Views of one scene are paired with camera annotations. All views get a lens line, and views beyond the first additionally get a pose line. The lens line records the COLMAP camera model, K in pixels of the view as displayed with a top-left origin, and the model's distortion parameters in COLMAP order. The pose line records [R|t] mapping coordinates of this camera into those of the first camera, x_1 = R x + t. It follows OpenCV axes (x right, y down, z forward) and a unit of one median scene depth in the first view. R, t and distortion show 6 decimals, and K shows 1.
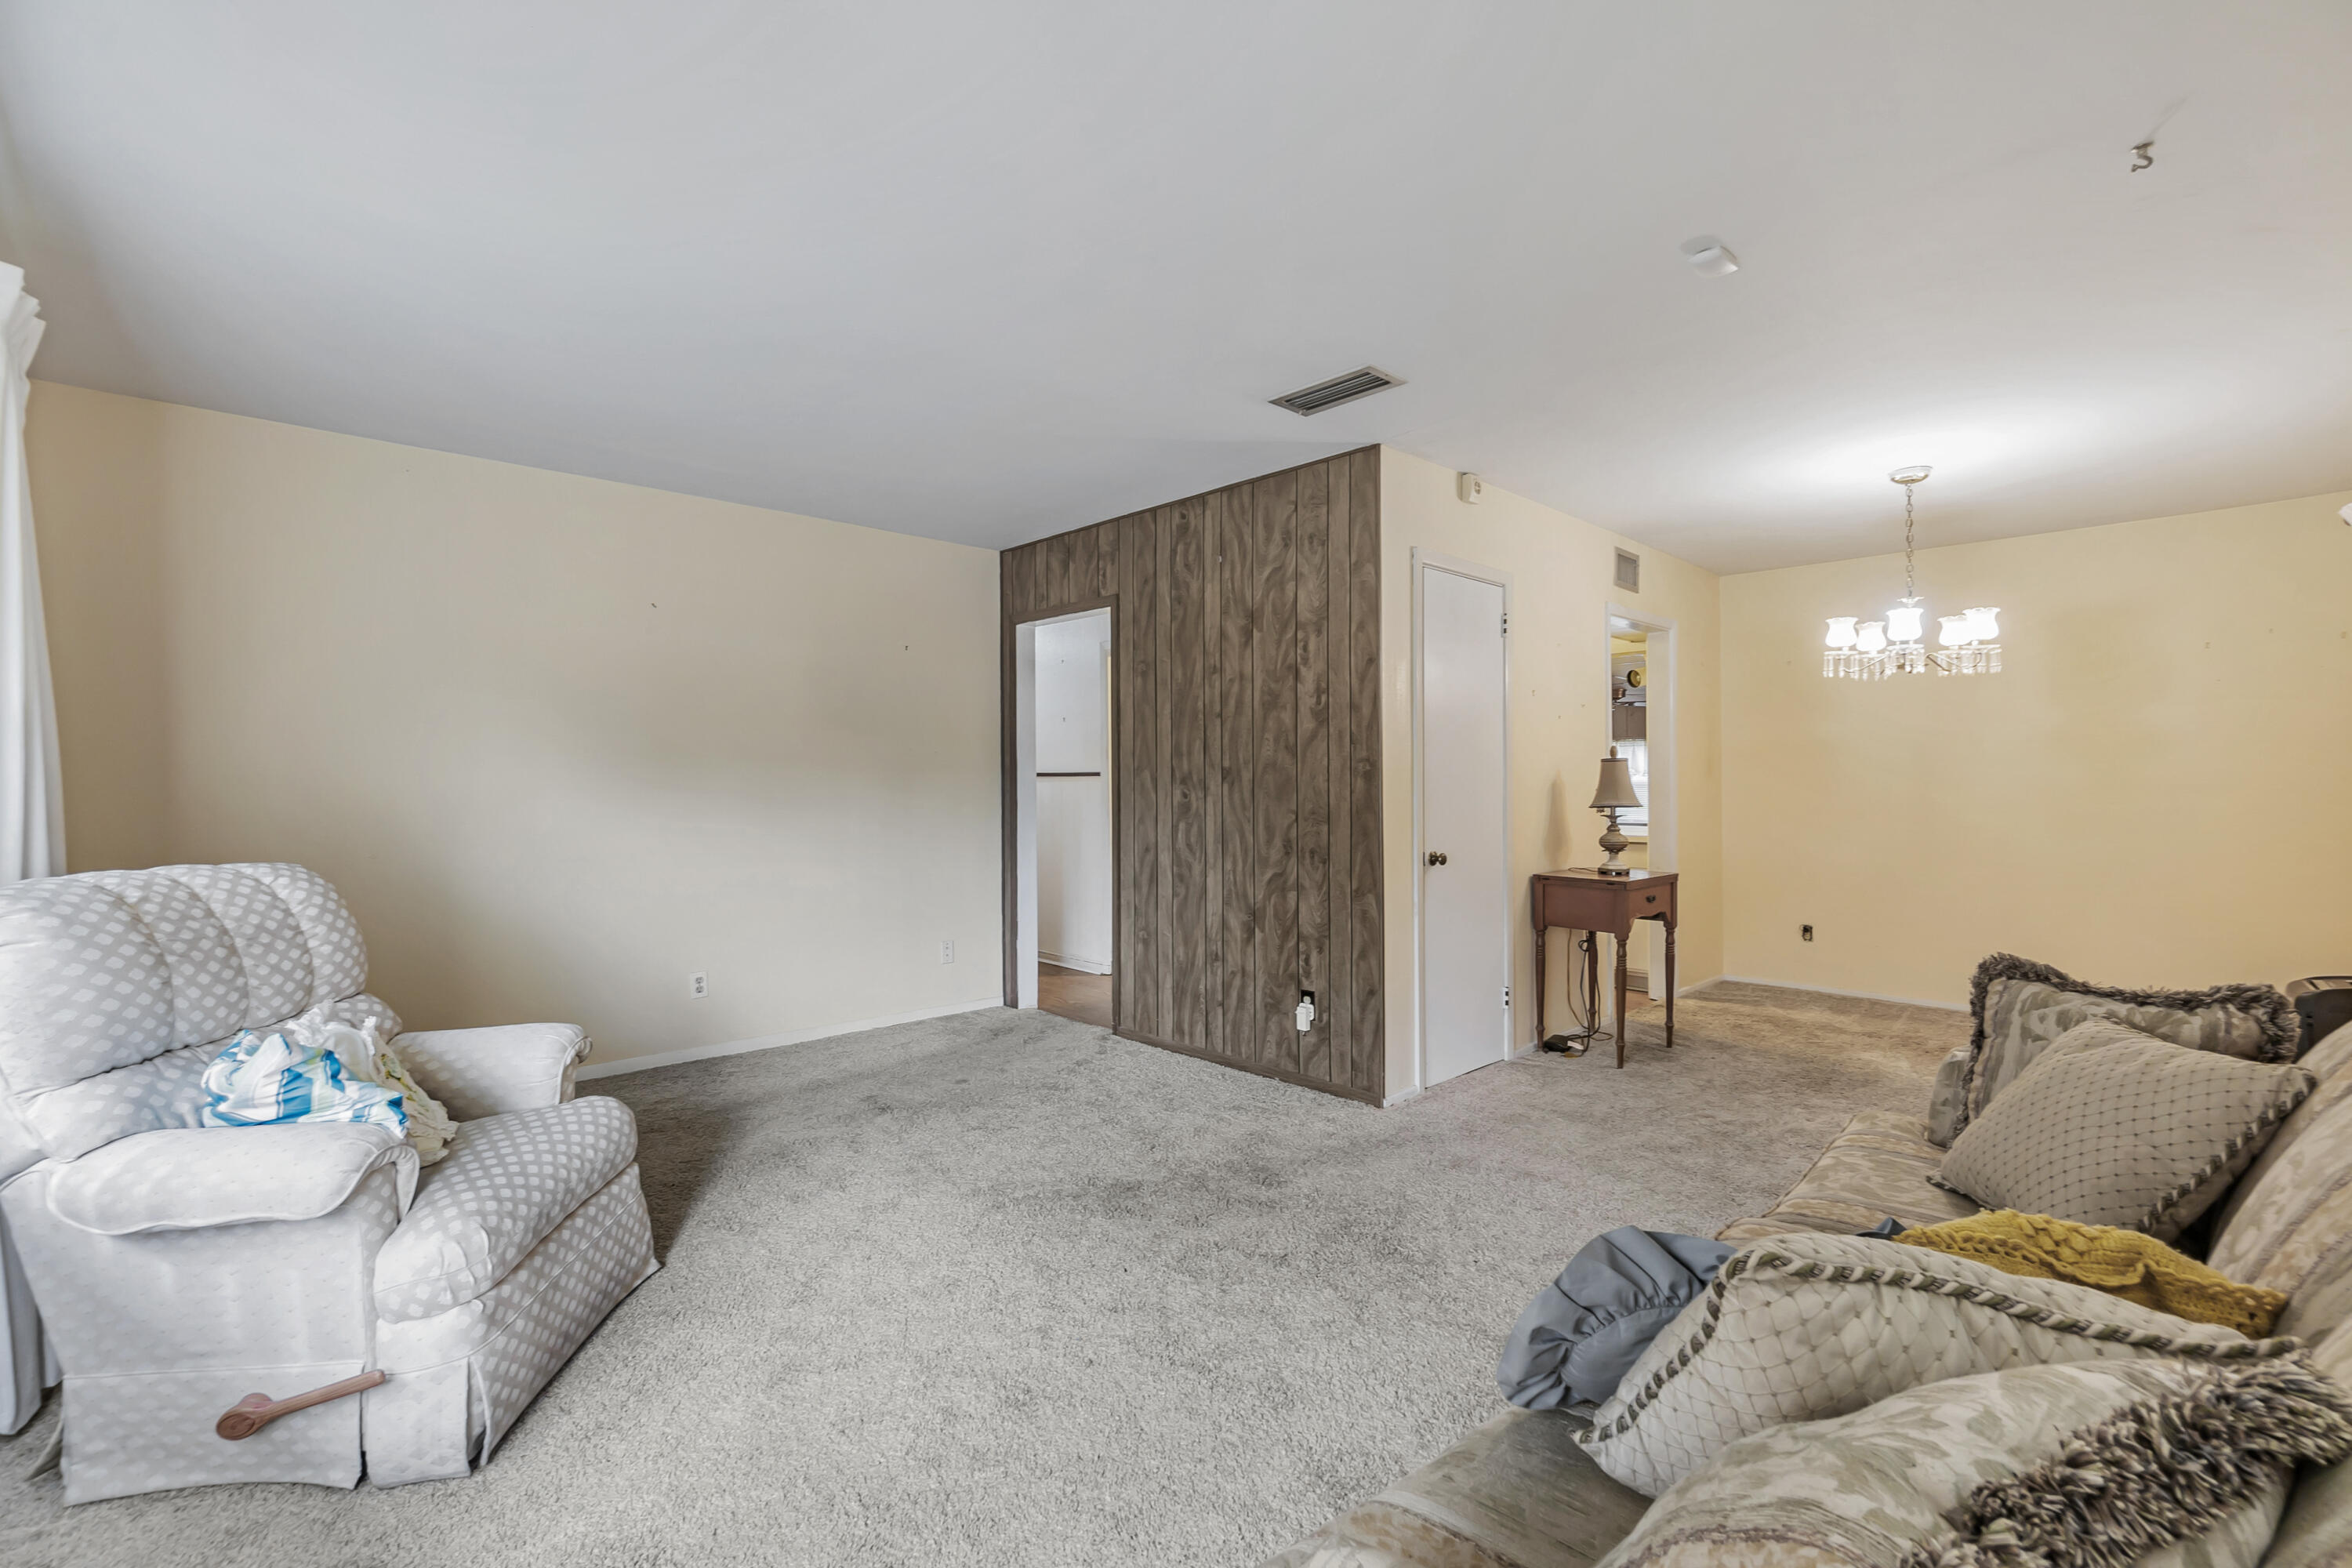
lens RADIAL K [[1023.6, 0, 1169.9], [0, 1023.6, 779.0], [0, 0, 1]] dist [-0.002480, -0.000286]
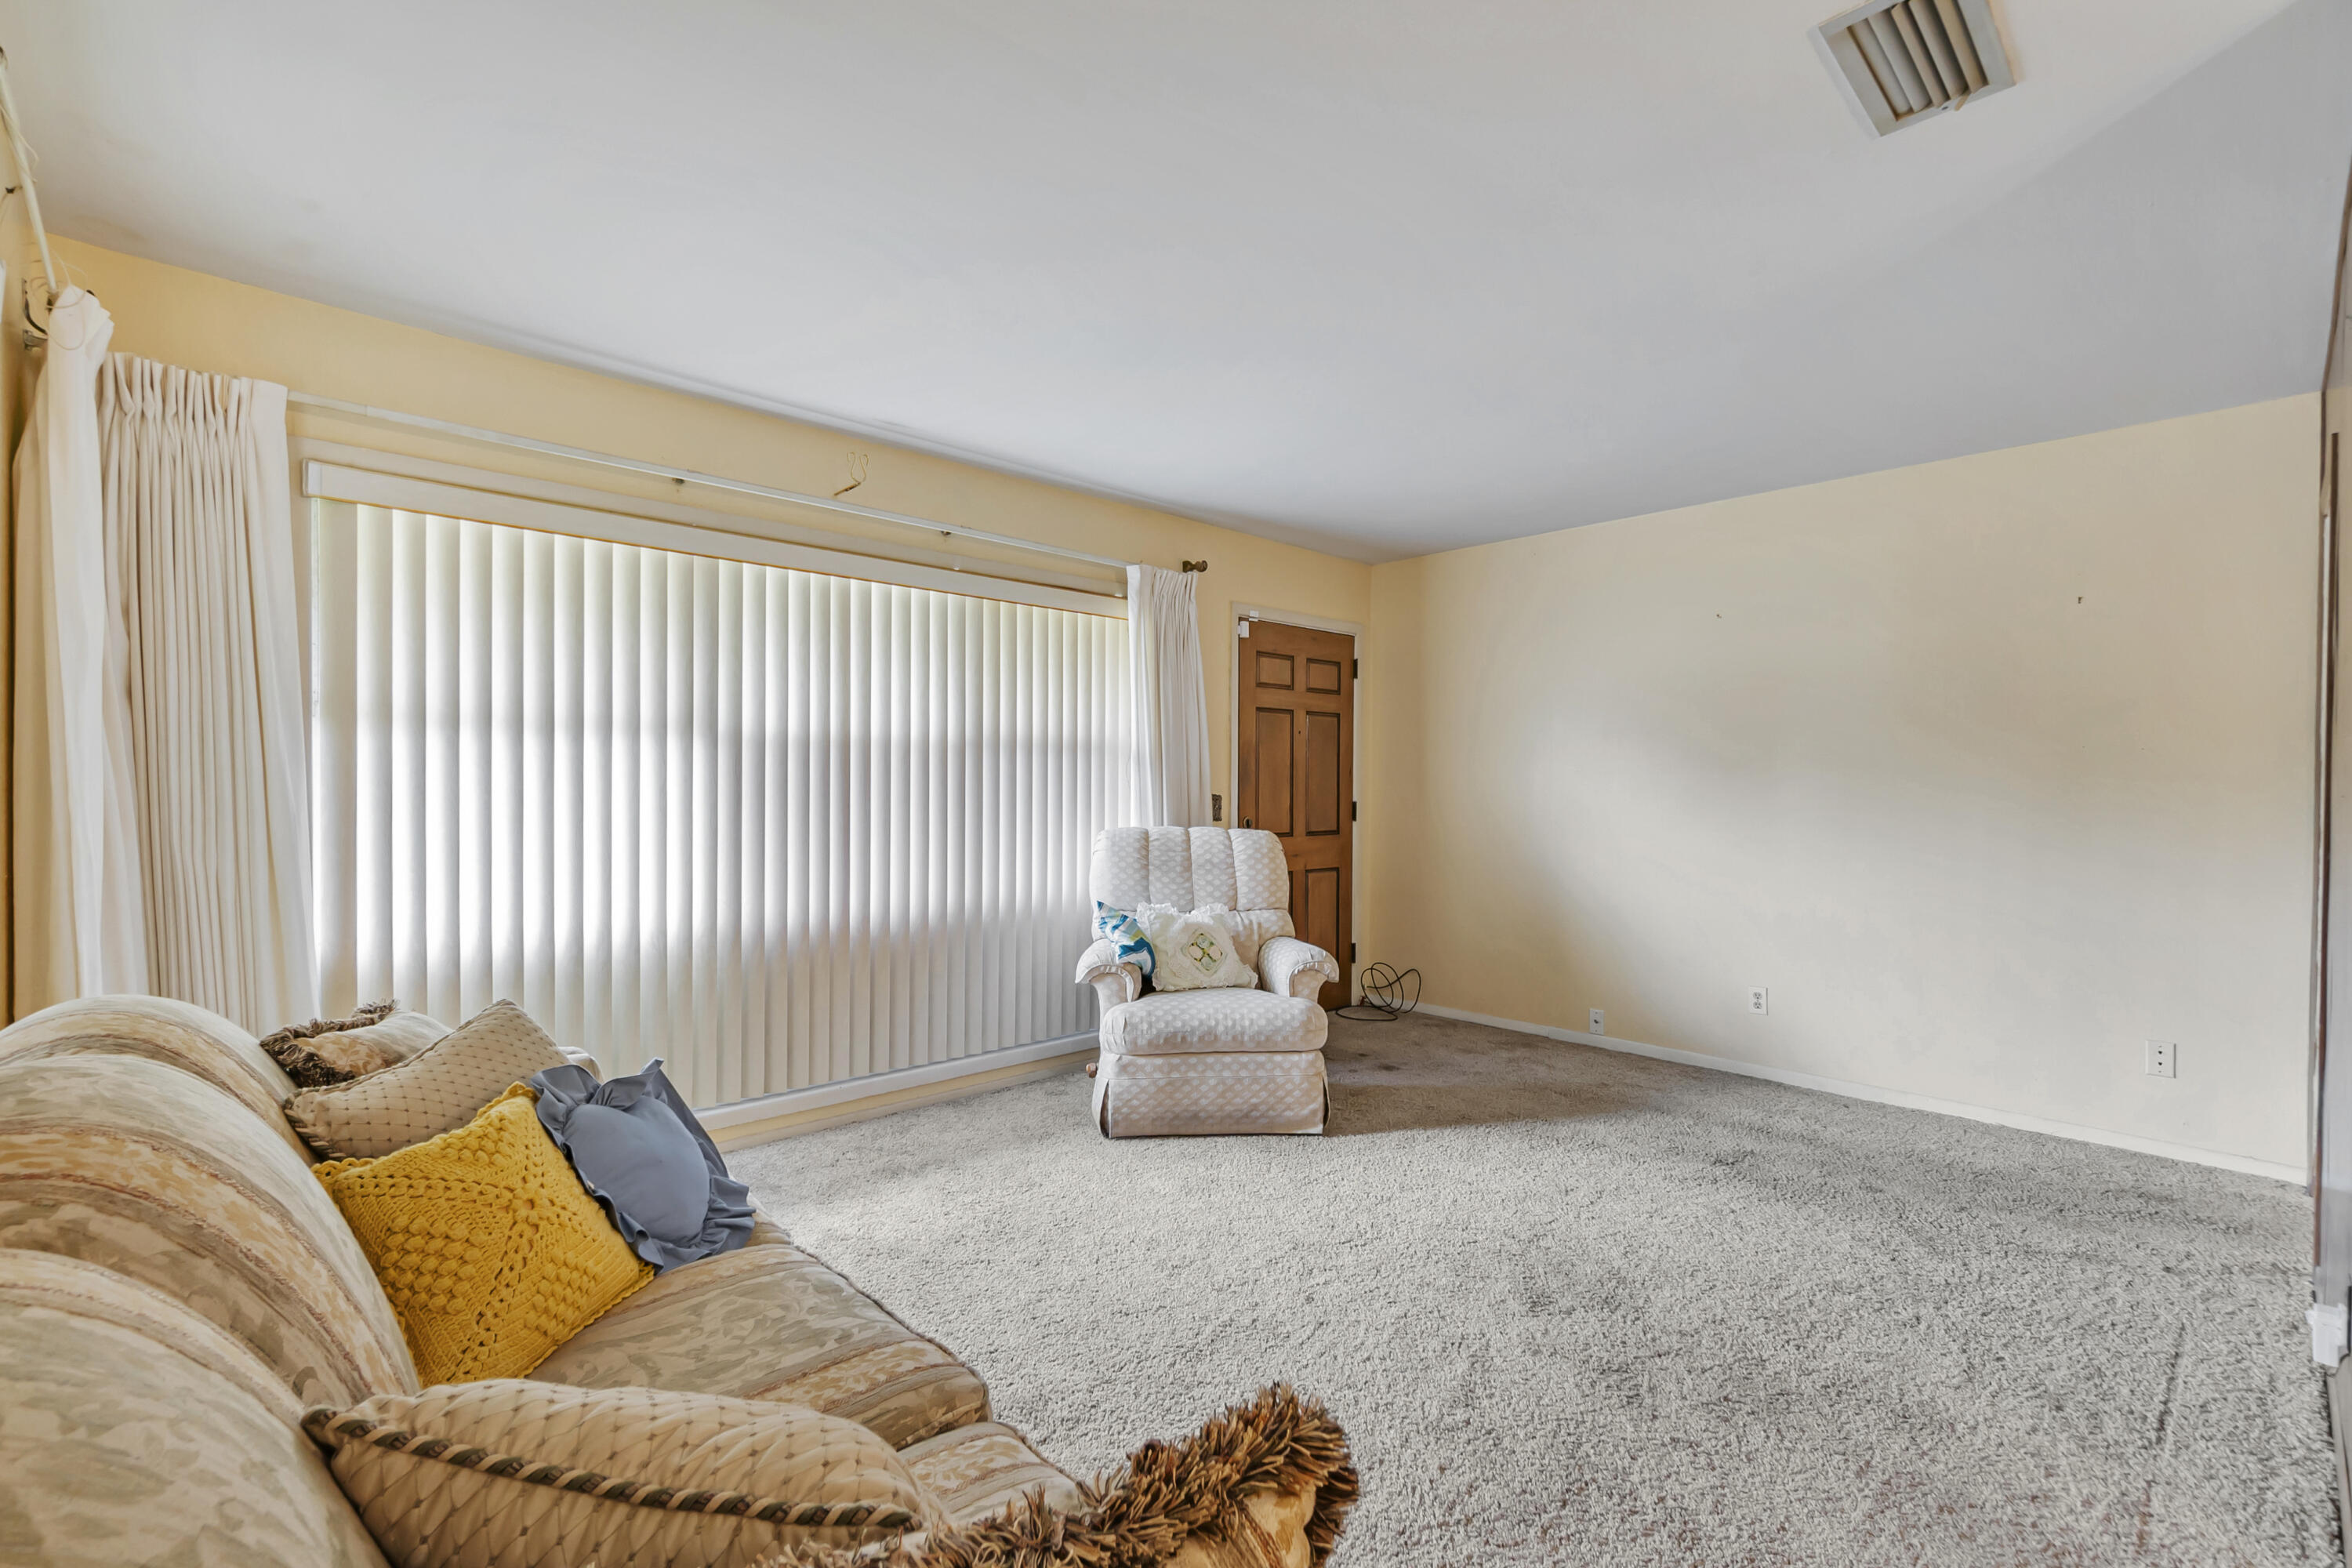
lens RADIAL K [[1033.9, 0, 1171.6], [0, 1033.9, 796.2], [0, 0, 1]] dist [0.000505, 0.000123]
pose [[-0.002748, 0.010869, -0.999937, 0.629234], [-0.005037, 0.999928, 0.010883, 0.001294], [0.999984, 0.005066, -0.002693, 0.550107]]
